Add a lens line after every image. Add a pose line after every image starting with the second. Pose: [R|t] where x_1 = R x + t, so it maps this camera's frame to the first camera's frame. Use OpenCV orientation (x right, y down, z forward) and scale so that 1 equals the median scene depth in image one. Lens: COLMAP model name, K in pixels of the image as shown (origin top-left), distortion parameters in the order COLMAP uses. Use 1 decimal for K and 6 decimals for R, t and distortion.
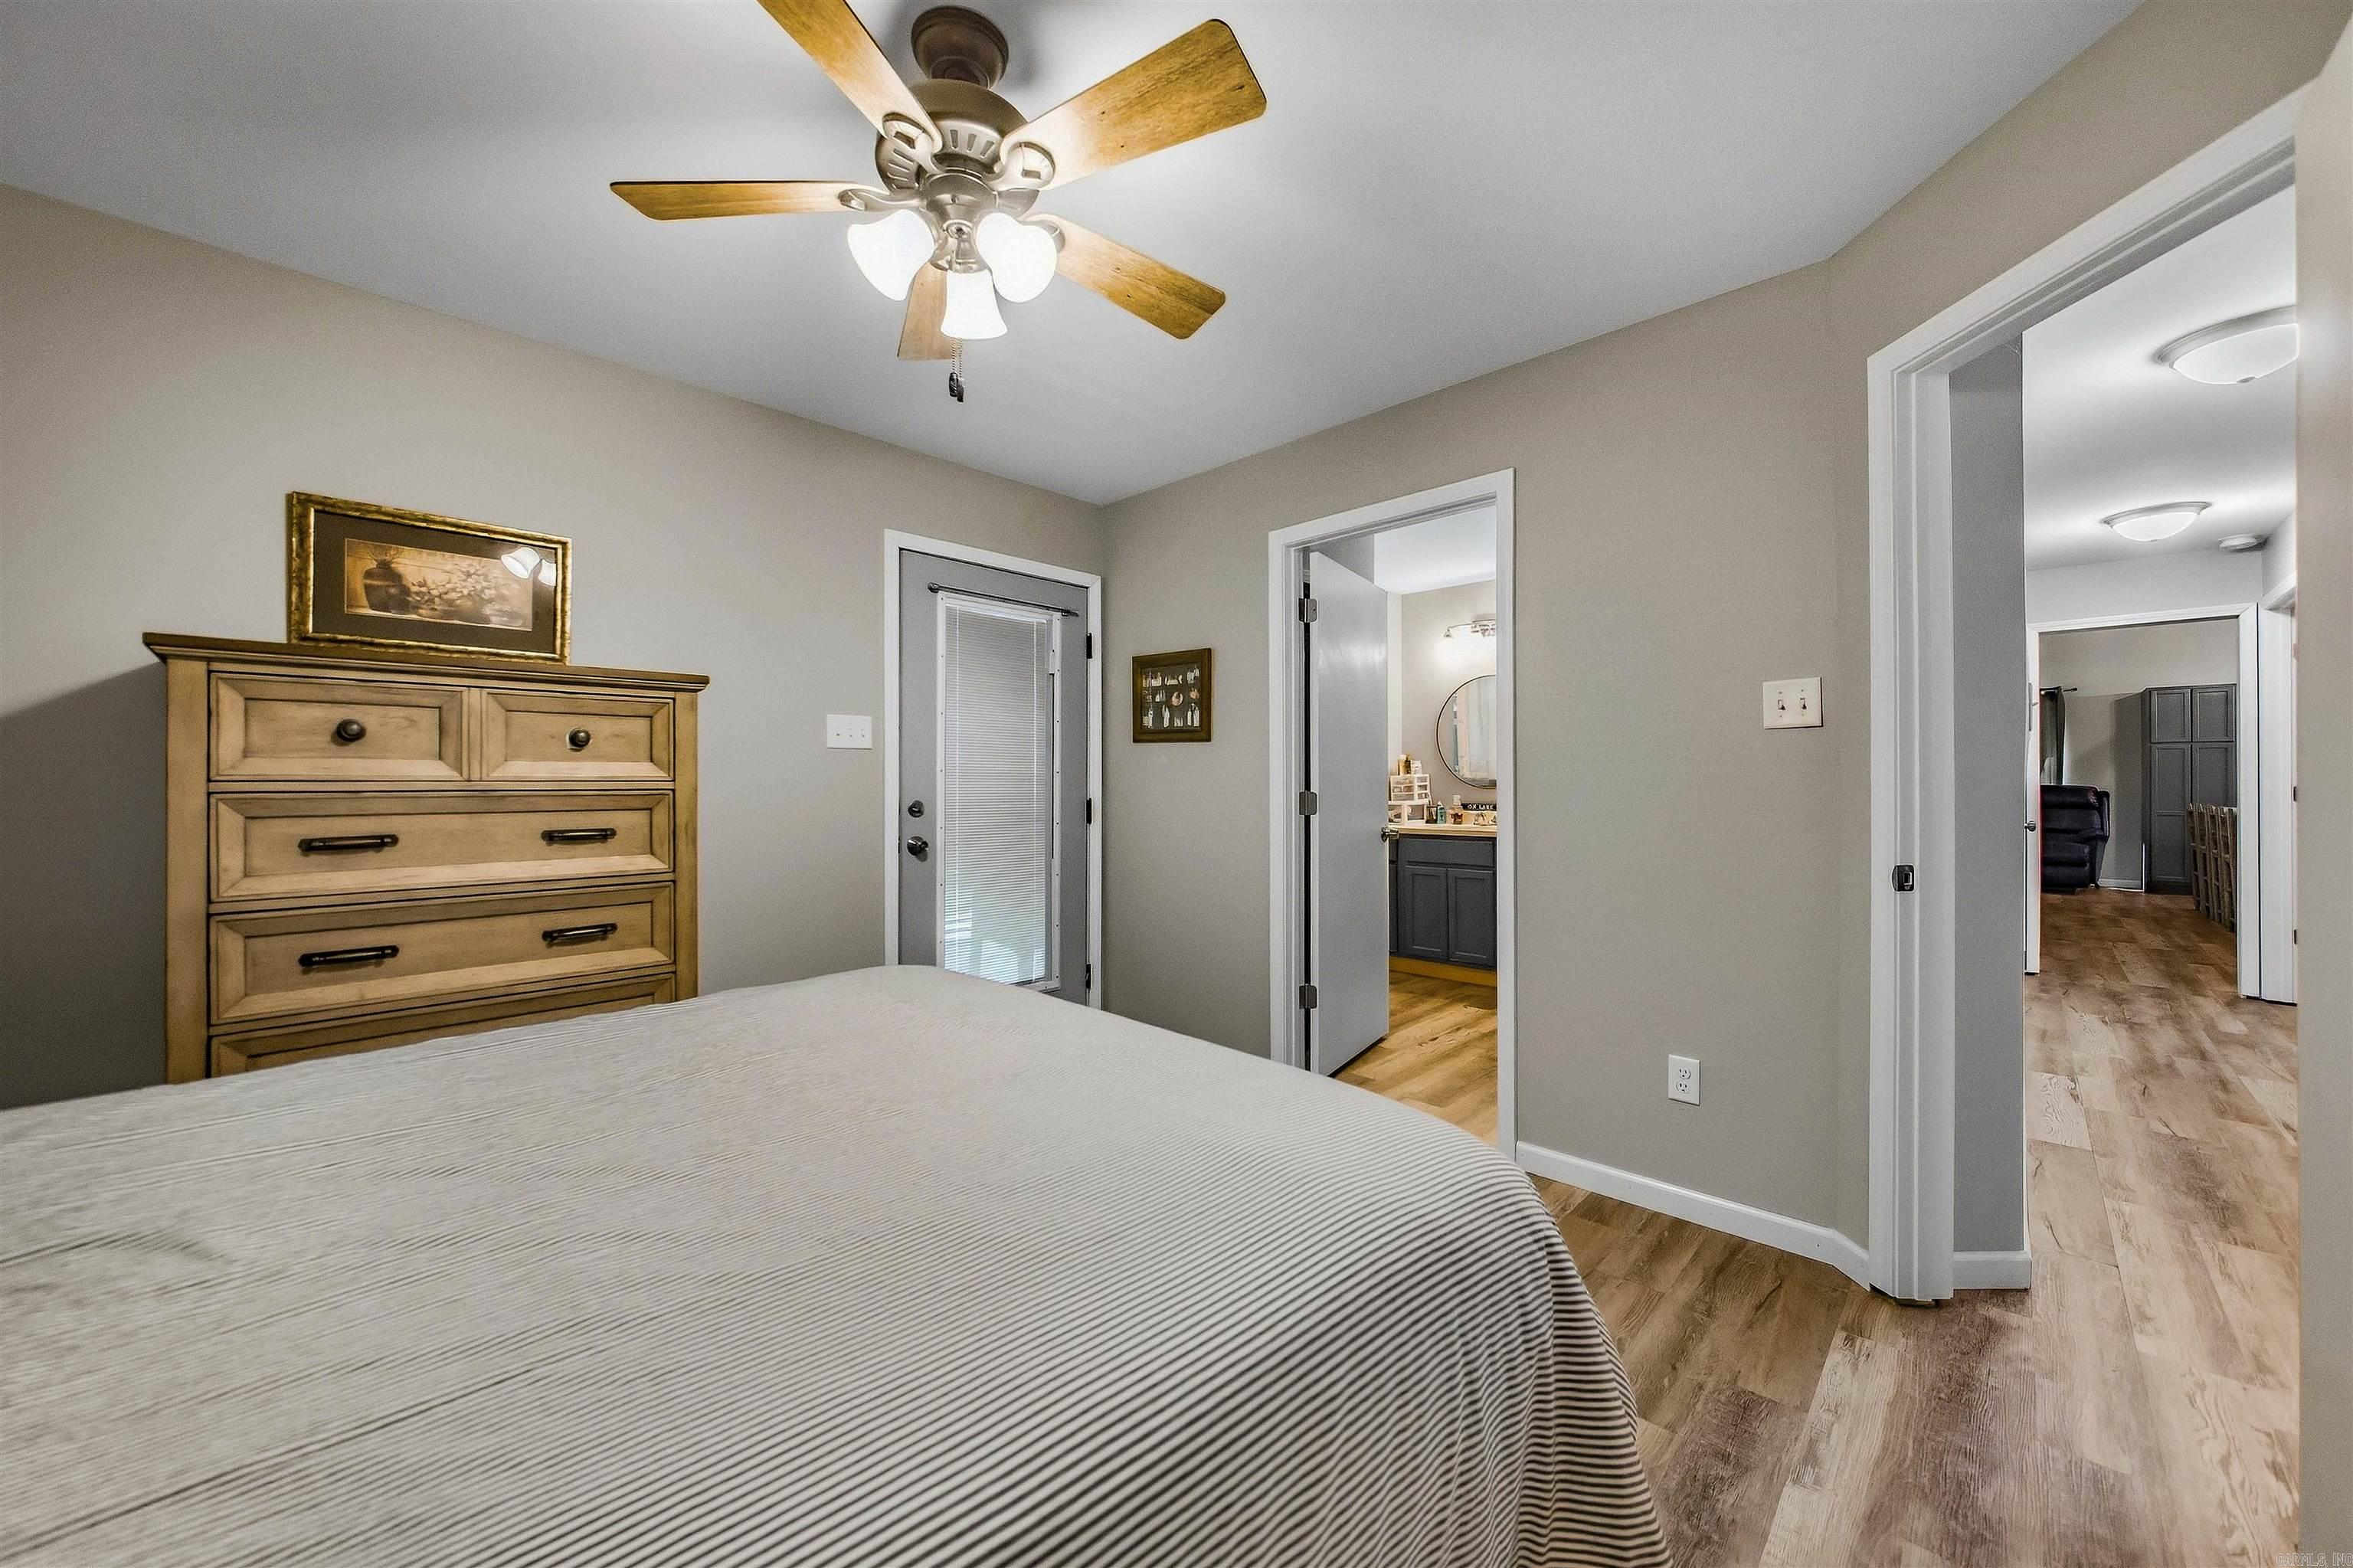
lens RADIAL K [[864.3, 0, 1176.5], [0, 864.3, 784.0], [0, 0, 1]] dist [-0.001043, -0.000040]
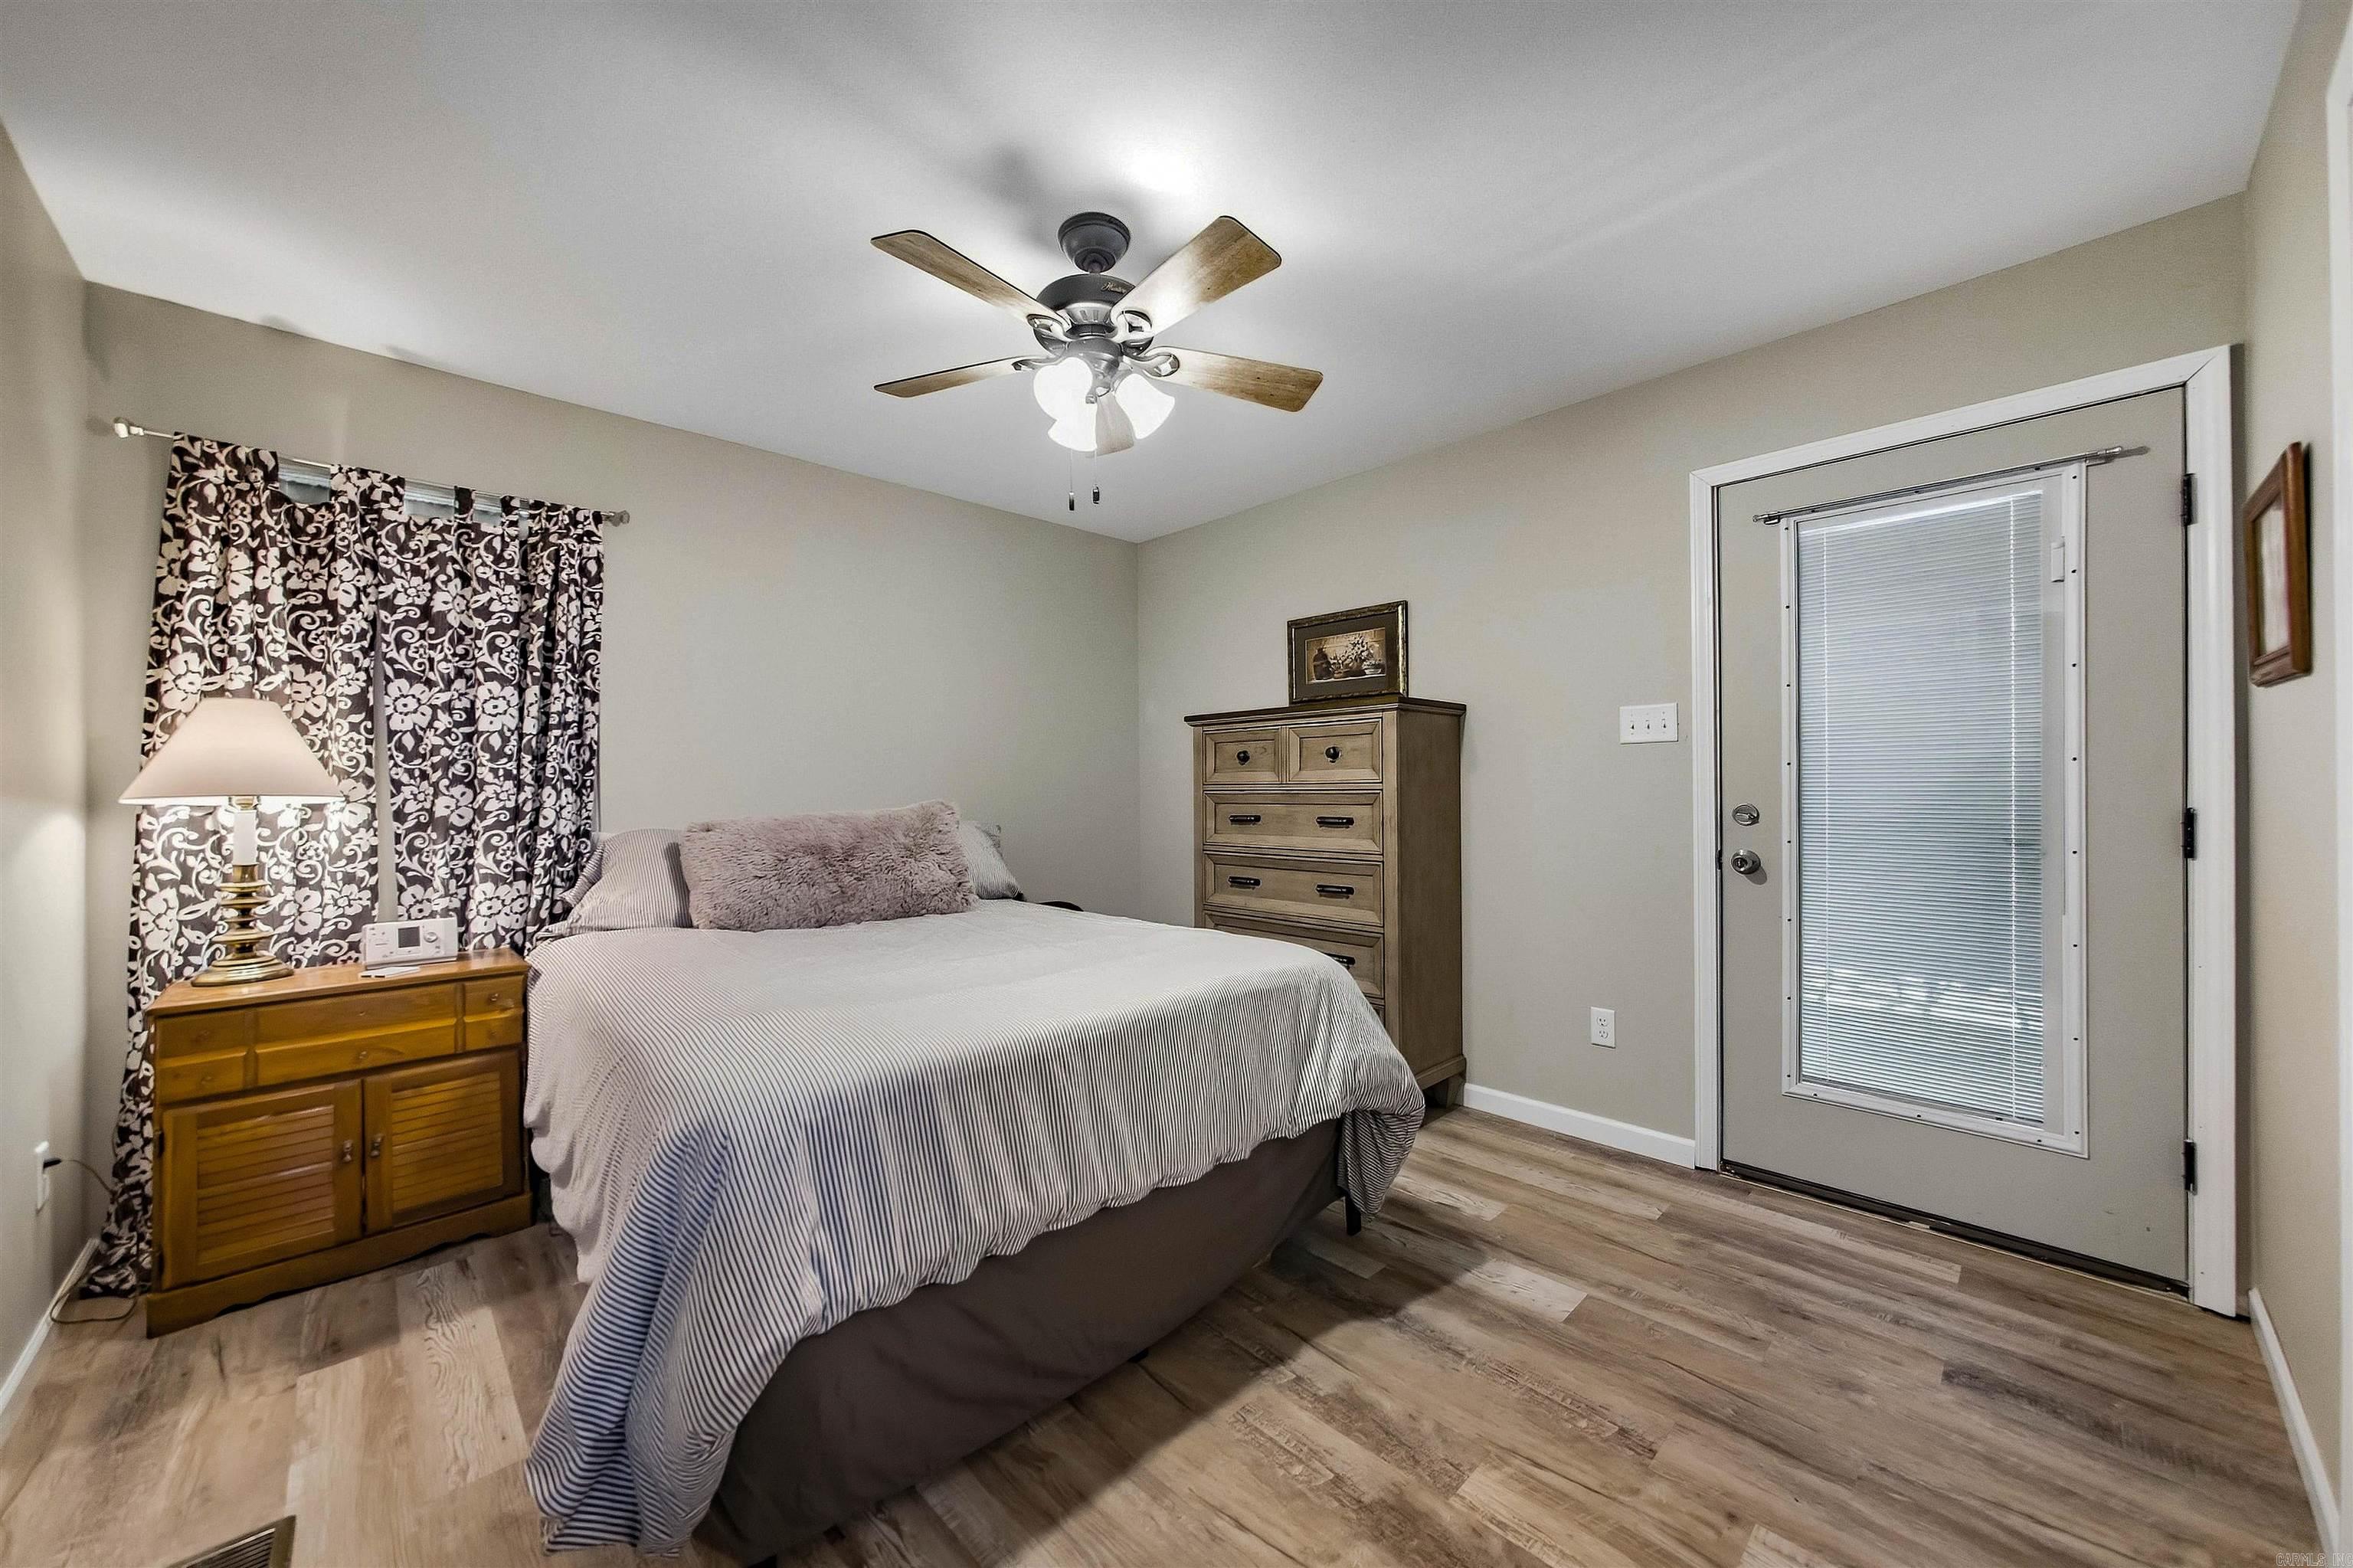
lens RADIAL K [[864.3, 0, 1176.5], [0, 864.3, 784.0], [0, 0, 1]] dist [-0.001043, -0.000040]
pose [[-0.025050, -0.001914, -0.999684, 0.720296], [0.008859, 0.999958, -0.002137, -0.001380], [0.999647, -0.008910, -0.025032, 0.765663]]
